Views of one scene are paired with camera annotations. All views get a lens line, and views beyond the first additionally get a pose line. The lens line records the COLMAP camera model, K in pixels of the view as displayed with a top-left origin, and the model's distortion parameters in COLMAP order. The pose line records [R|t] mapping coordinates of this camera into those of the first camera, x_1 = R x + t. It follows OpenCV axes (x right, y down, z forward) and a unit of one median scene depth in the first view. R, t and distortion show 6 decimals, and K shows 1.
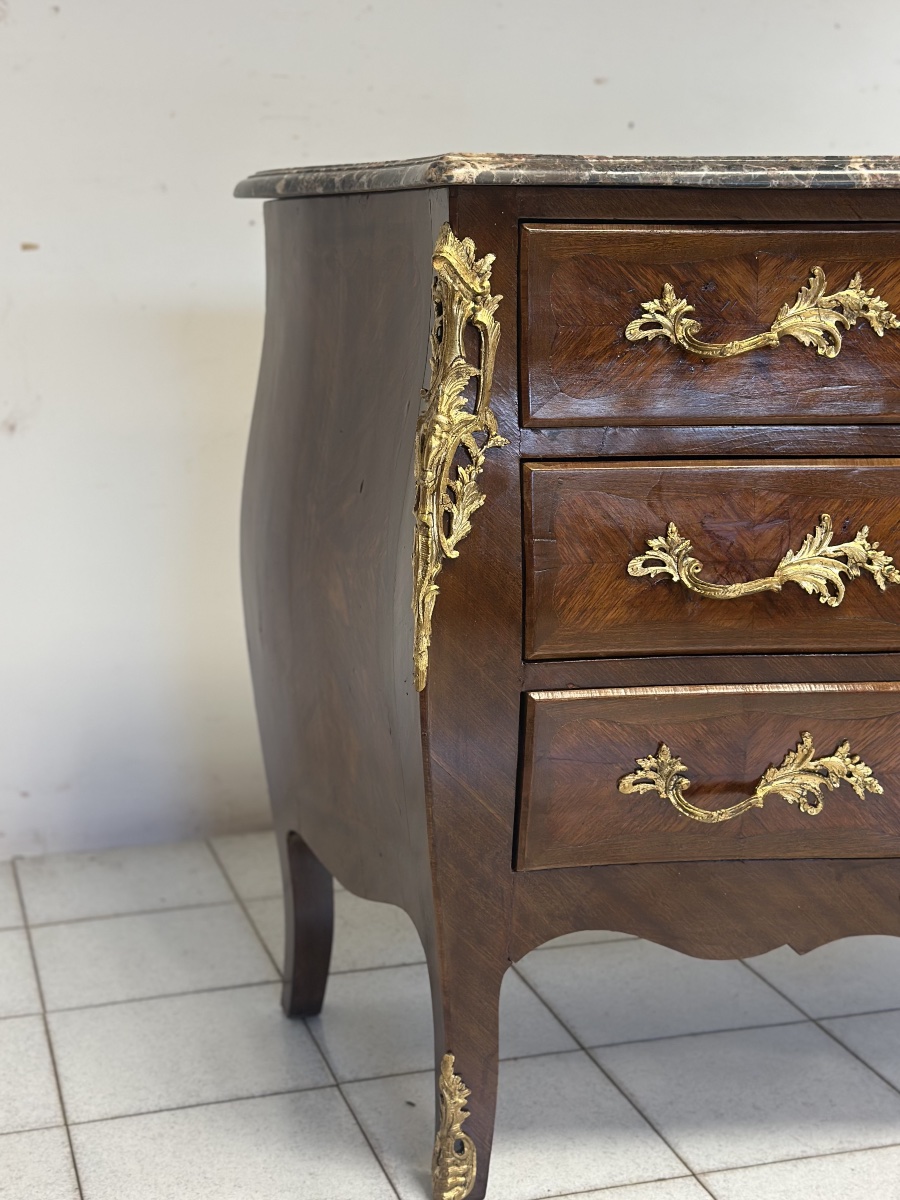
lens RADIAL K [[1731.3, 0, 449.0], [0, 1731.3, 611.4], [0, 0, 1]] dist [0.150792, -0.036856]
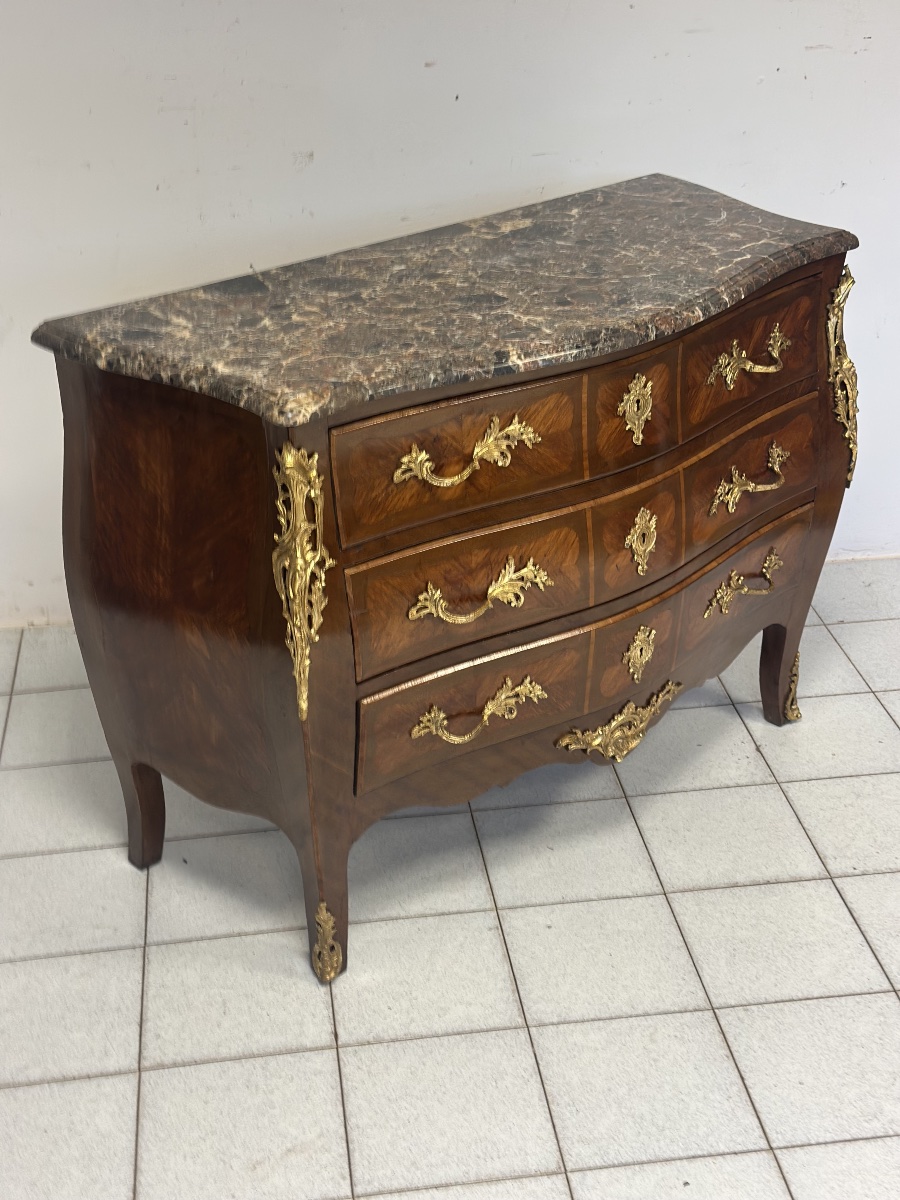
lens RADIAL K [[1640.0, 0, 460.0], [0, 1640.0, 618.3], [0, 0, 1]] dist [0.136896, -0.019740]
pose [[0.908946, -0.212191, 0.358876, -0.404158], [0.102304, 0.947992, 0.301404, -0.479829], [-0.404167, -0.237245, 0.883382, -0.376732]]
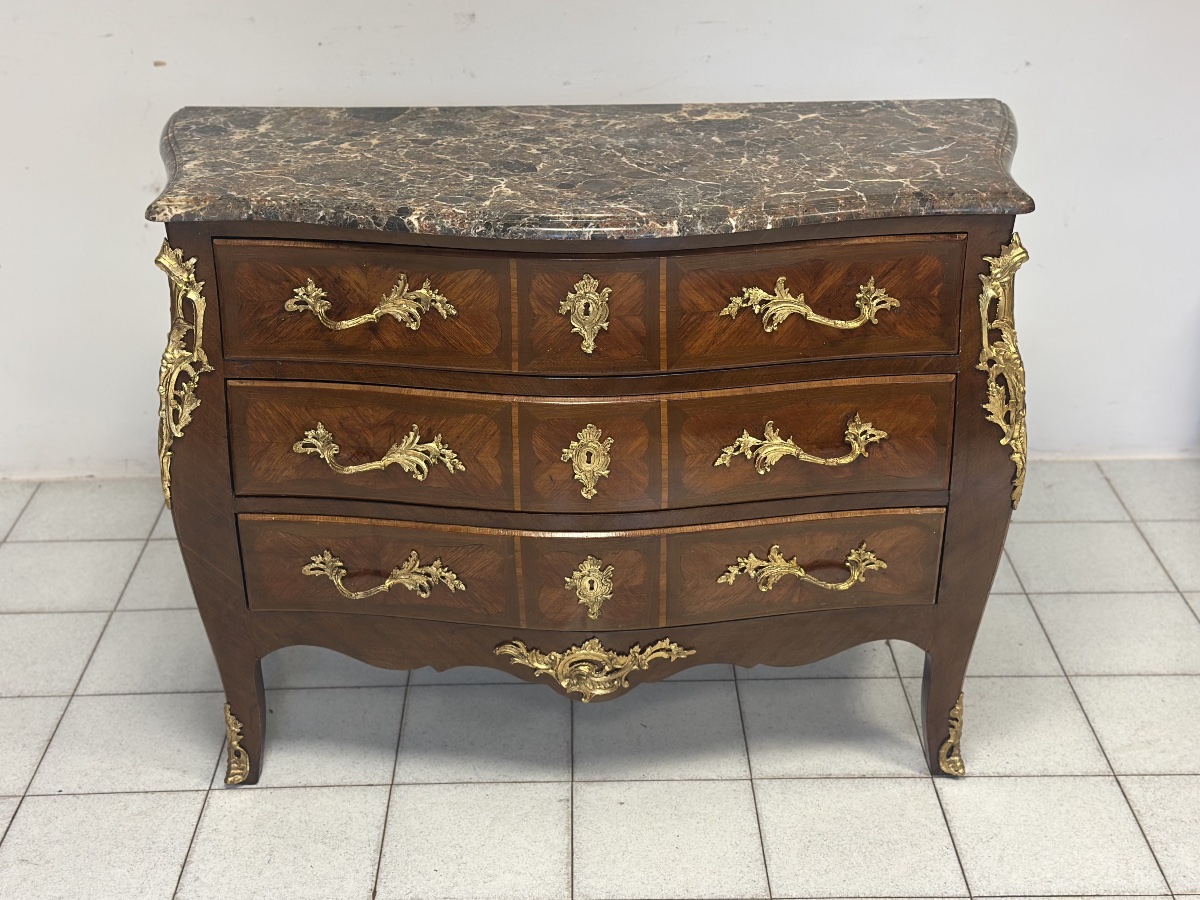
lens RADIAL K [[1694.6, 0, 608.5], [0, 1694.6, 449.0], [0, 0, 1]] dist [0.136212, -0.068403]
pose [[0.960869, 0.106486, -0.255719, 0.788692], [-0.043238, 0.969499, 0.241250, -0.417442], [0.273609, -0.220753, 0.936166, -0.402015]]
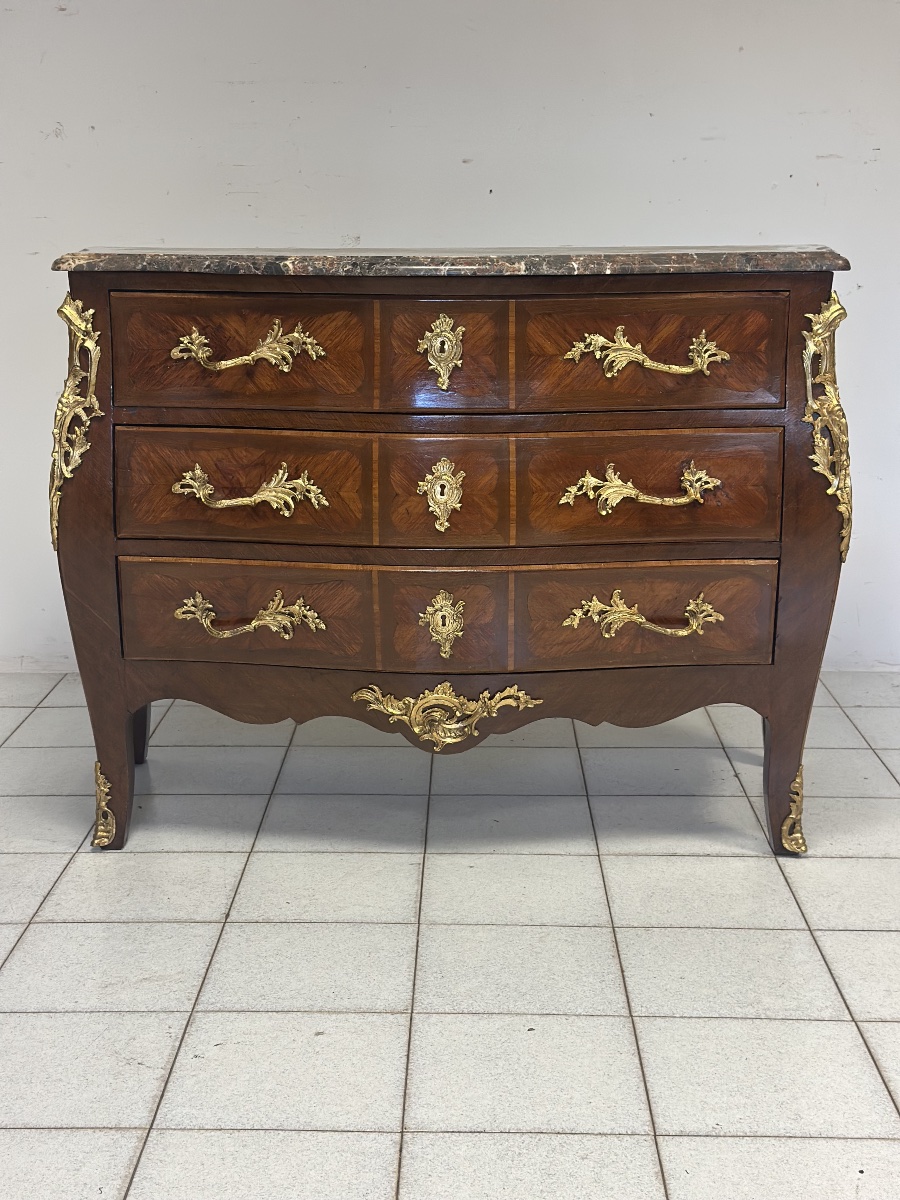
lens RADIAL K [[1638.6, 0, 450.0], [0, 1638.6, 600.0], [0, 0, 1]] dist [0.132624, -0.032592]
pose [[0.950556, 0.062540, -0.304192, 0.882485], [-0.055798, 0.997966, 0.030817, 0.020716], [0.305501, -0.012320, 0.952112, -0.500037]]
